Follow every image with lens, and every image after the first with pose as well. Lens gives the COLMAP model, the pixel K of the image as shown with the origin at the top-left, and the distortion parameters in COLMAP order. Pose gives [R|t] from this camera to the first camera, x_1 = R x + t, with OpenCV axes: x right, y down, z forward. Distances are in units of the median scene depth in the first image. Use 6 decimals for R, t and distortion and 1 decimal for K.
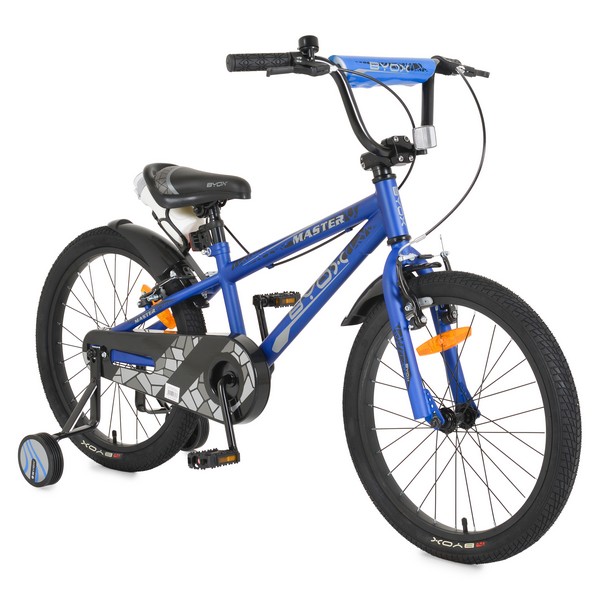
lens RADIAL K [[1895.9, 0, 300.0], [0, 1895.9, 300.0], [0, 0, 1]] dist [-0.083816, -0.424471]
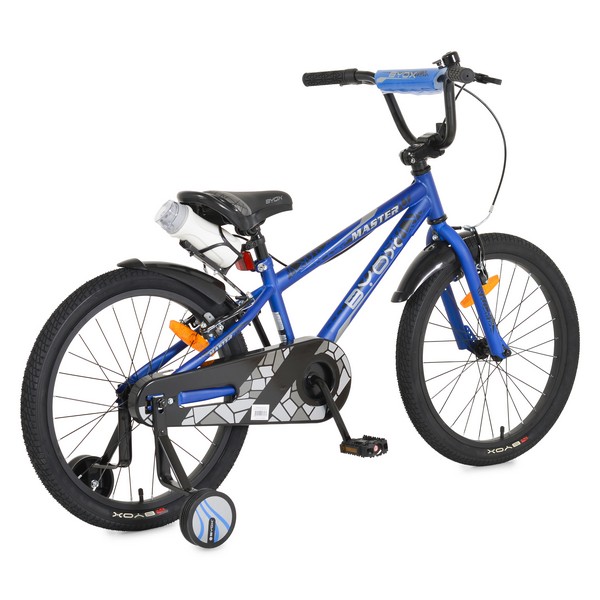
lens RADIAL K [[1895.9, 0, 300.0], [0, 1895.9, 300.0], [0, 0, 1]] dist [-0.083816, -0.424471]
pose [[0.186070, -0.139391, 0.972599, -1.060380], [0.178065, 0.978278, 0.106139, -0.115226], [-0.966266, 0.153436, 0.206849, 0.782891]]
